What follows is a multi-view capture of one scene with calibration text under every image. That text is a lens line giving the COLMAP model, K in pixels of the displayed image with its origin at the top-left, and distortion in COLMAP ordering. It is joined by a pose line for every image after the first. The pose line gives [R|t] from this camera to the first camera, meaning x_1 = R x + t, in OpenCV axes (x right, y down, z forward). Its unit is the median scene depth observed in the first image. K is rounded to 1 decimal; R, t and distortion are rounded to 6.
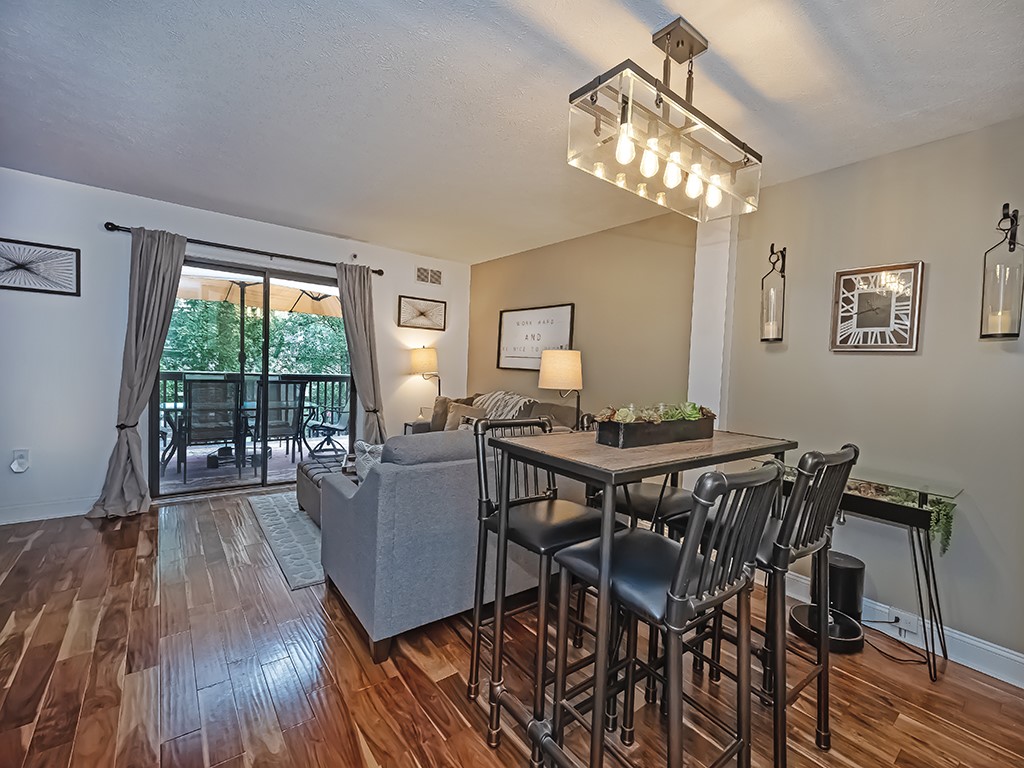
lens RADIAL K [[447.6, 0, 529.3], [0, 447.6, 385.7], [0, 0, 1]] dist [0.001211, -0.000120]
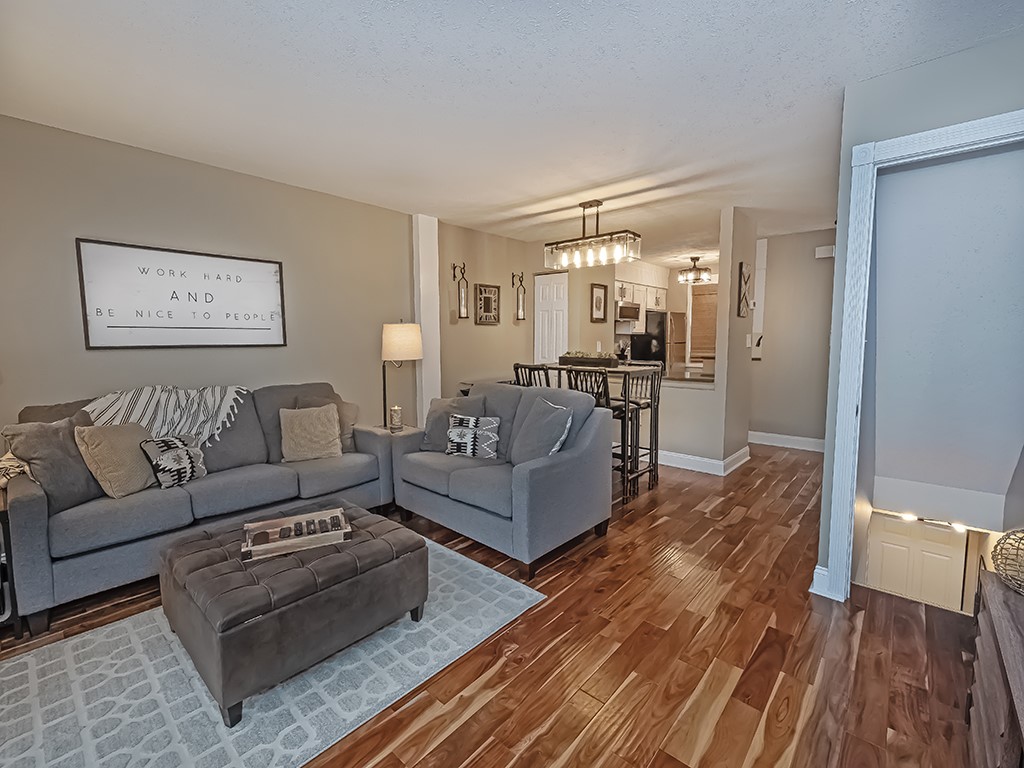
lens RADIAL K [[464.1, 0, 507.8], [0, 464.1, 377.7], [0, 0, 1]] dist [0.000349, -0.000098]
pose [[-0.171163, -0.132567, 0.976283, -0.851401], [0.039989, 0.989155, 0.141326, -0.077090], [-0.984431, 0.063231, -0.164006, 0.743703]]
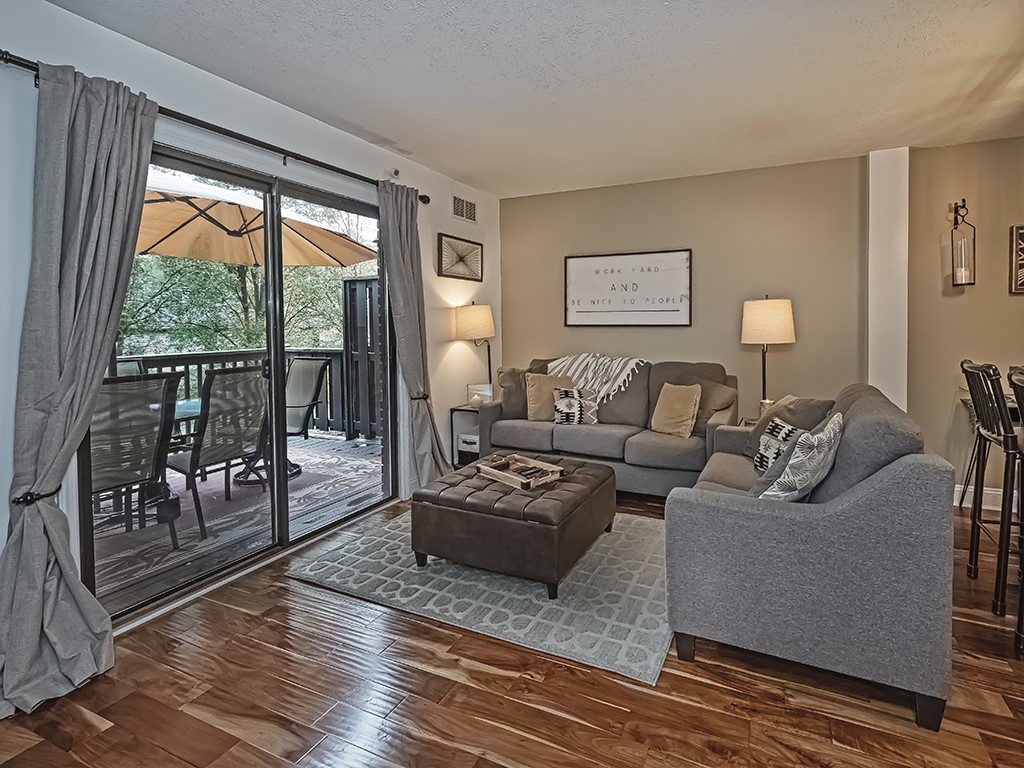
lens RADIAL K [[471.6, 0, 585.1], [0, 471.6, 332.6], [0, 0, 1]] dist [0.000416, 0.000235]
pose [[0.876779, -0.063613, 0.476667, -0.556325], [0.069923, 0.997542, 0.004510, -0.035045], [-0.475782, 0.029376, 0.879072, 0.271511]]
